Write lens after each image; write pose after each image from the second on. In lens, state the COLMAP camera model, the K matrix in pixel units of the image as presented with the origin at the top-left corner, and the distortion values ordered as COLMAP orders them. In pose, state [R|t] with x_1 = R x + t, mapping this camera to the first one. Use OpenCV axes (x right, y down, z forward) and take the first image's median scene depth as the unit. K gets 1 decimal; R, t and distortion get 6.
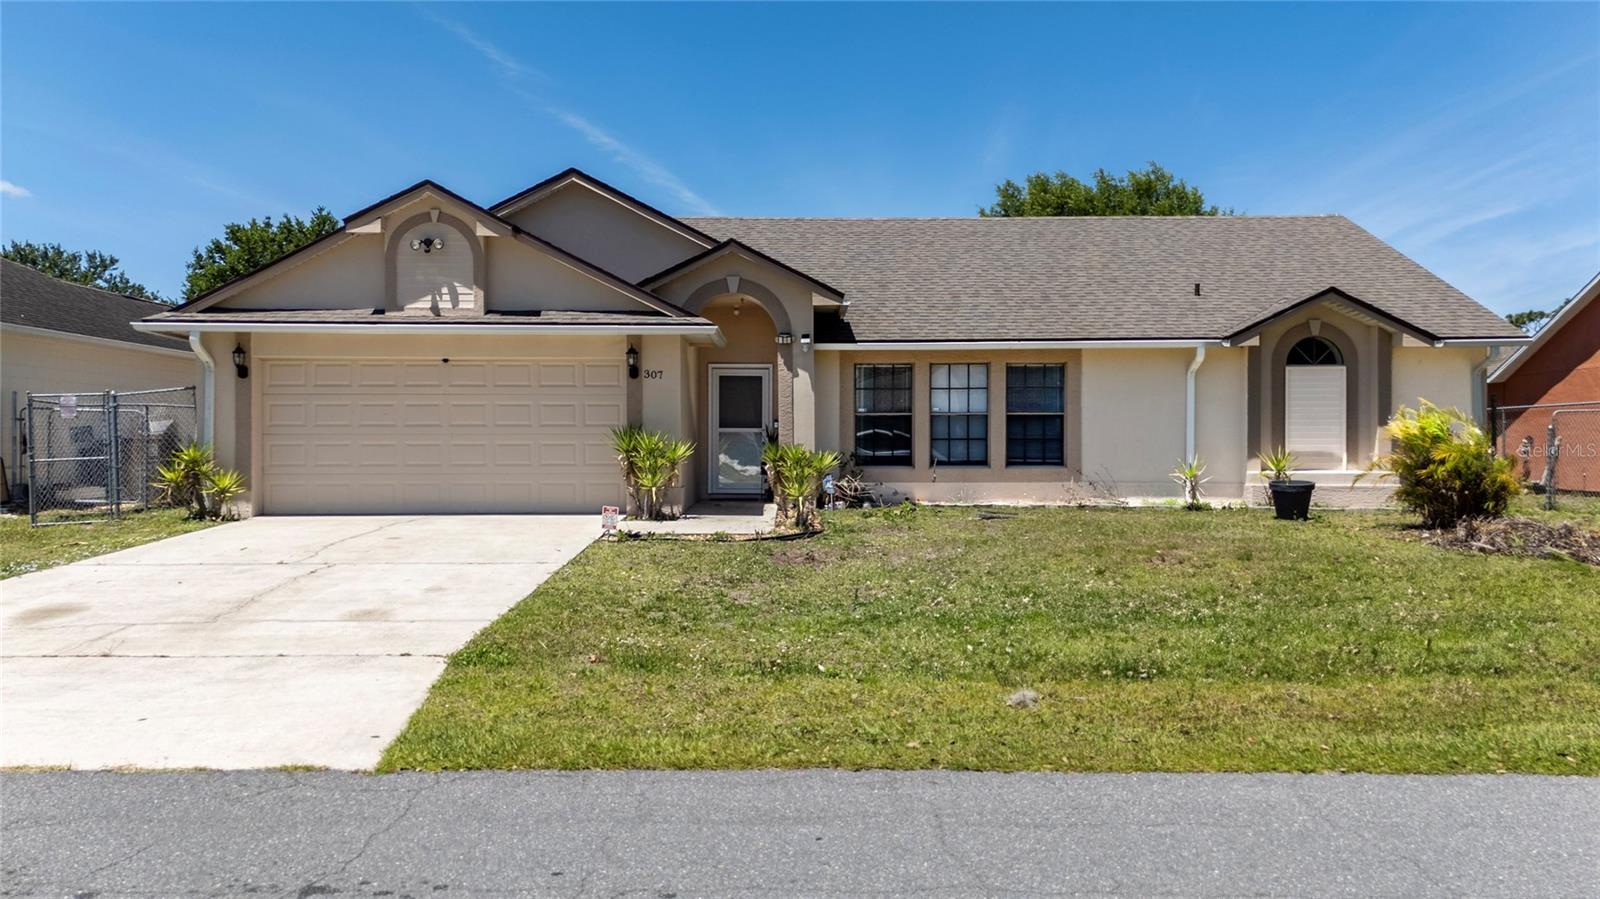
lens RADIAL K [[1165.0, 0, 800.0], [0, 1165.0, 449.5], [0, 0, 1]] dist [0.079278, -0.078367]
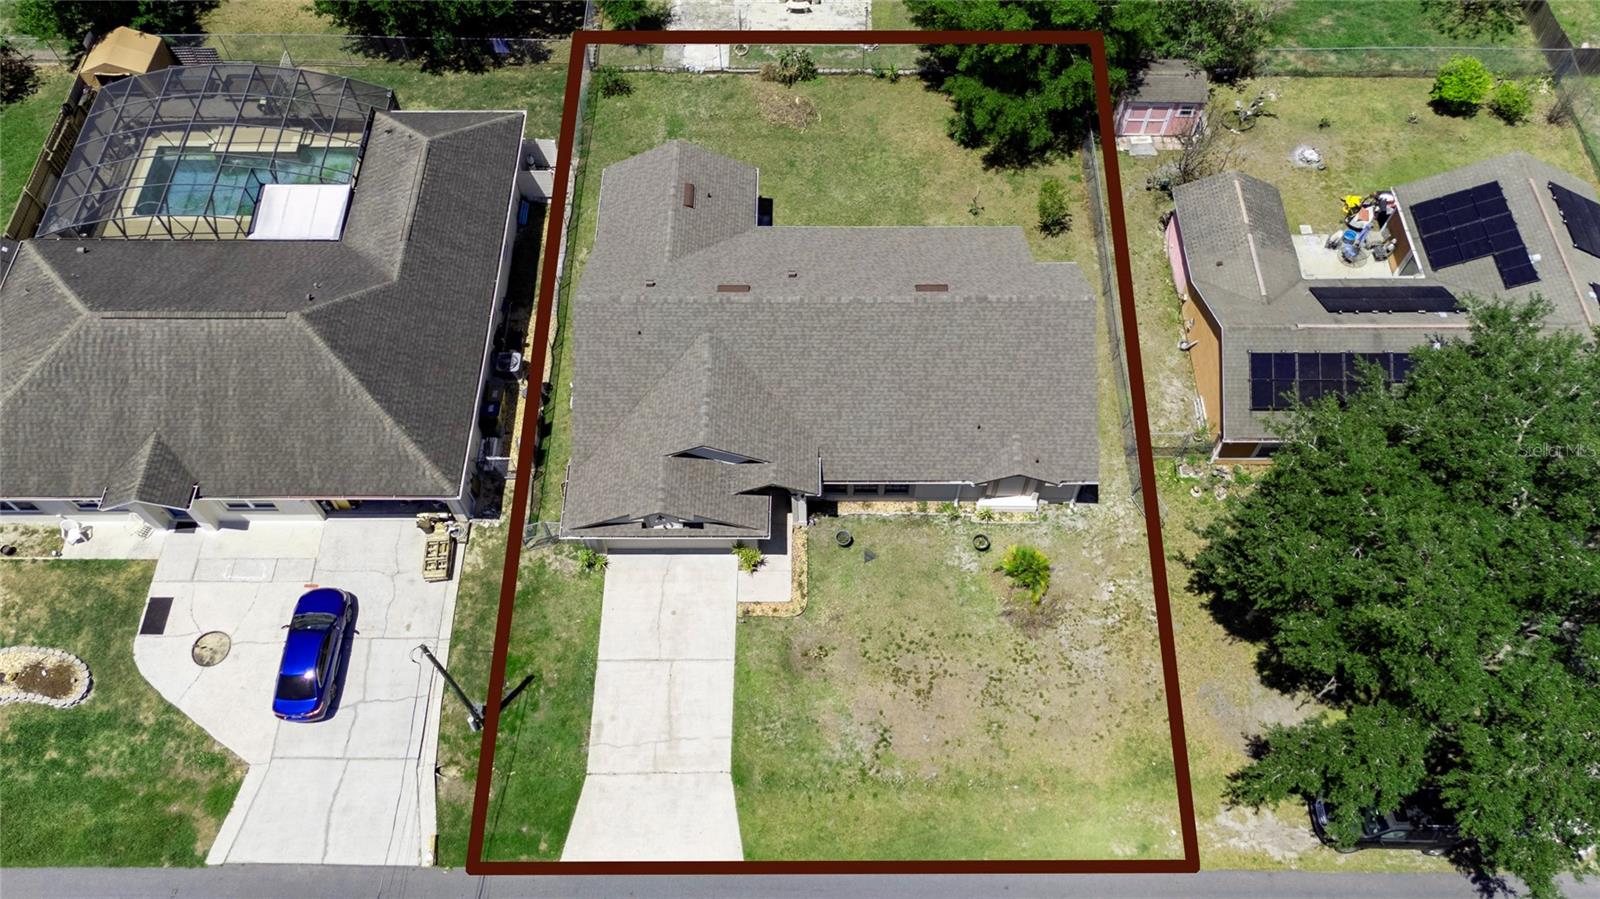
lens RADIAL K [[1165.0, 0, 800.0], [0, 1165.0, 449.5], [0, 0, 1]] dist [0.079278, -0.078367]
pose [[0.999928, 0.007700, -0.009214, 0.019112], [0.003922, 0.515818, 0.856689, -2.226418], [0.011349, -0.856664, 0.515751, -0.198521]]
